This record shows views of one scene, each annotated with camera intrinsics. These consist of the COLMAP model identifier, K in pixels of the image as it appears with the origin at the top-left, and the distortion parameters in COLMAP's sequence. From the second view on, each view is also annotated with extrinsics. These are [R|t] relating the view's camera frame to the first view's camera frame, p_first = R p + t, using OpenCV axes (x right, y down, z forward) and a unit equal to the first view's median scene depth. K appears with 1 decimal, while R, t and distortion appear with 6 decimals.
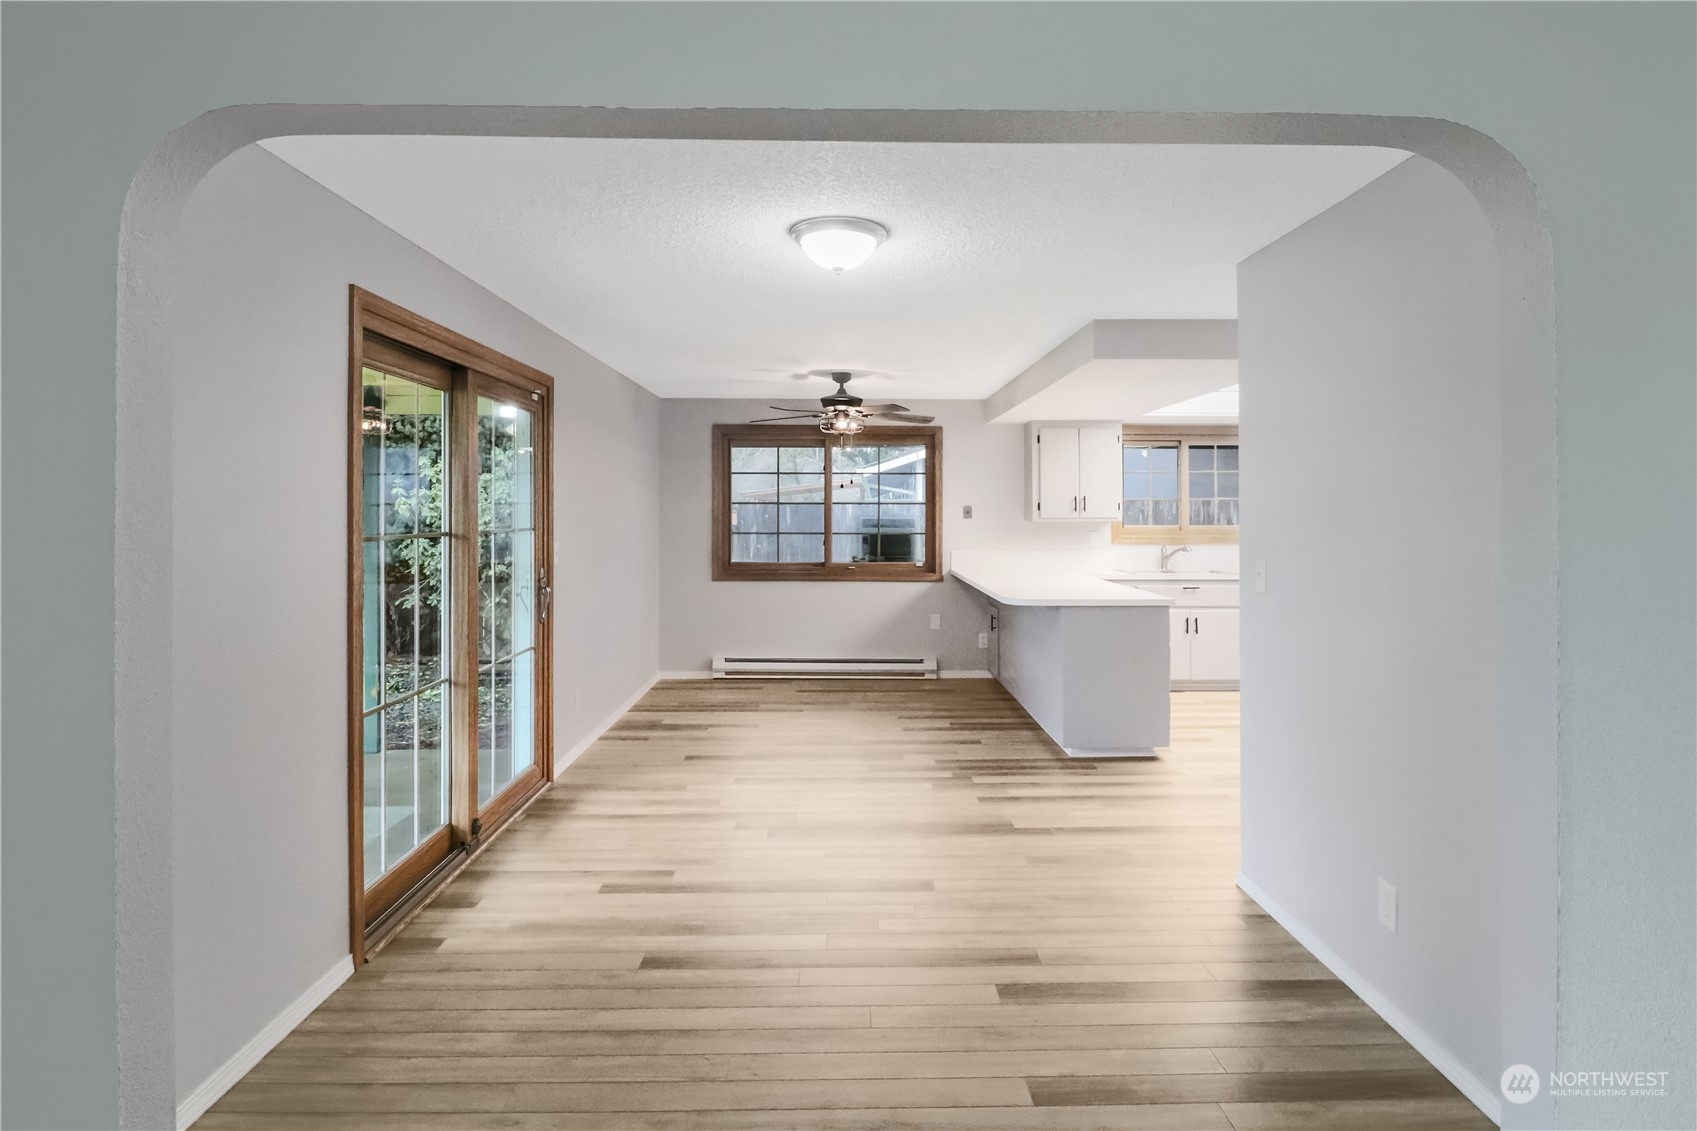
lens RADIAL K [[876.1, 0, 862.4], [0, 876.1, 504.2], [0, 0, 1]] dist [-0.003378, -0.014653]
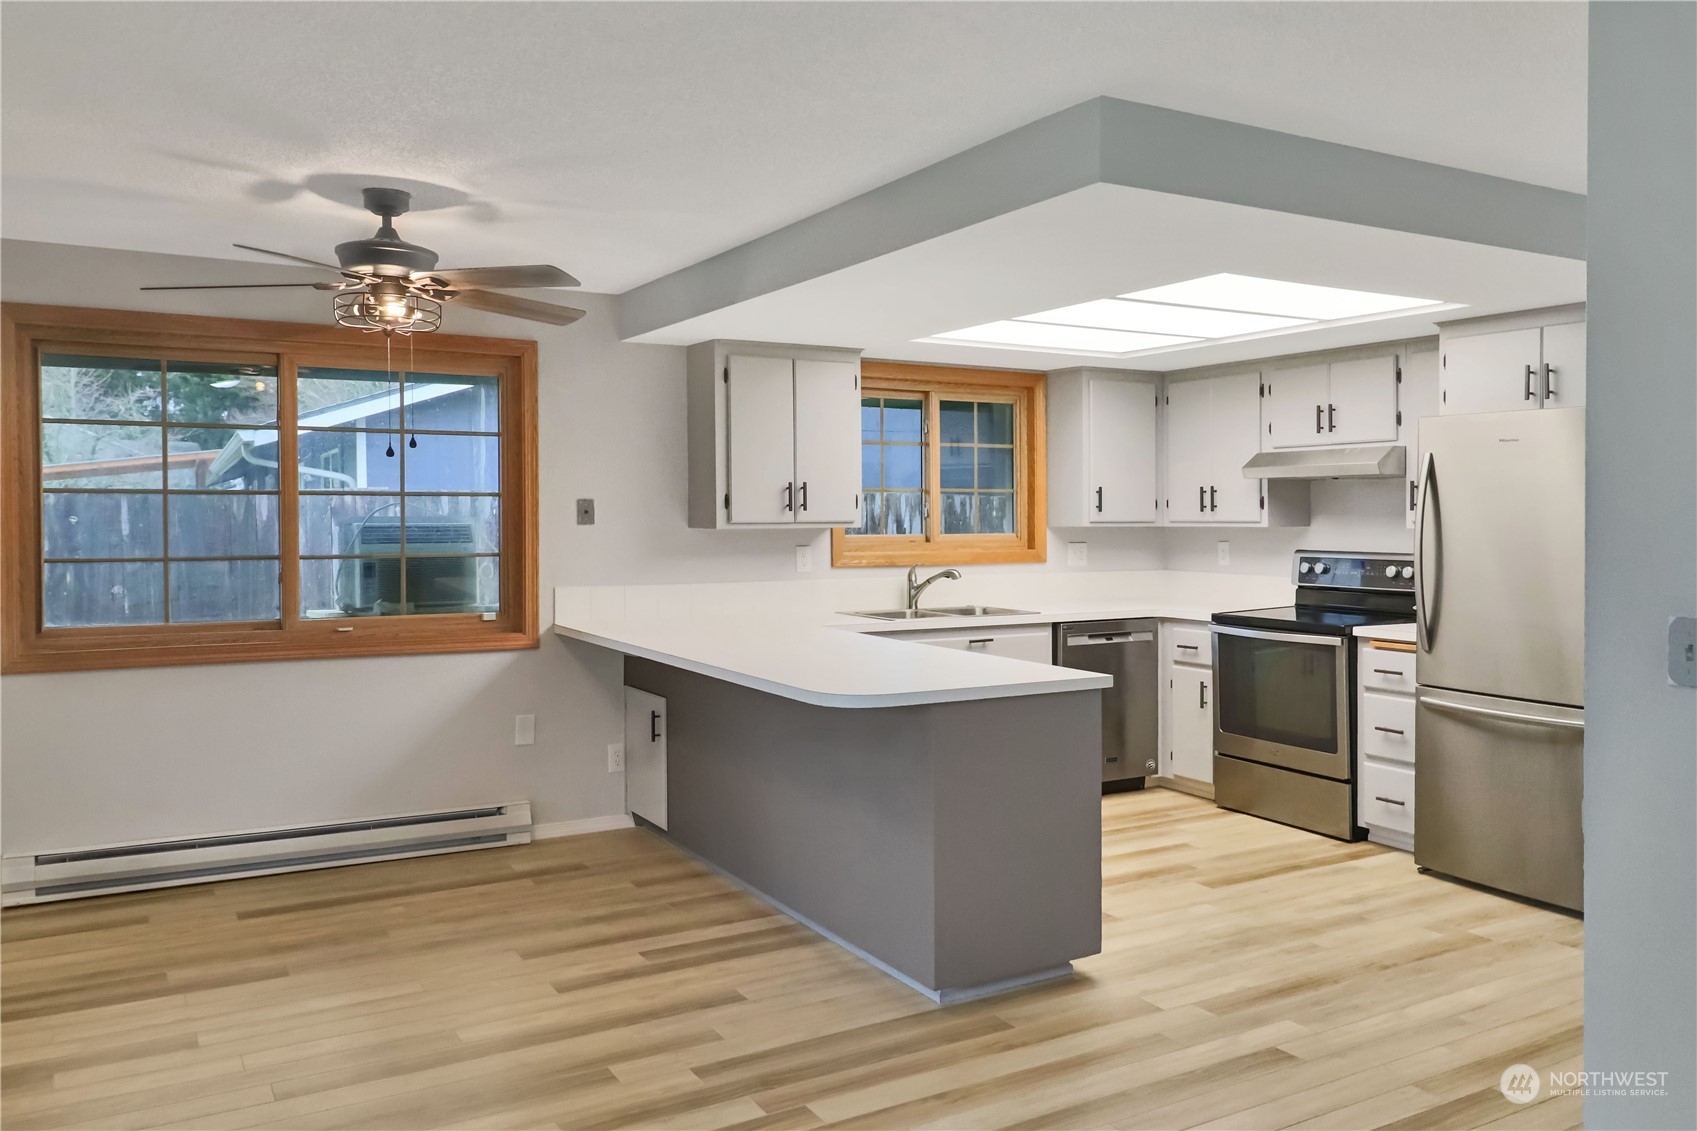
lens RADIAL K [[1264.1, 0, 843.6], [0, 1264.1, 520.5], [0, 0, 1]] dist [0.001087, -0.003991]
pose [[0.879693, -0.003067, 0.475532, -0.103244], [-0.003774, 0.999903, 0.013429, 0.003791], [-0.475527, -0.013608, 0.879596, 0.280286]]
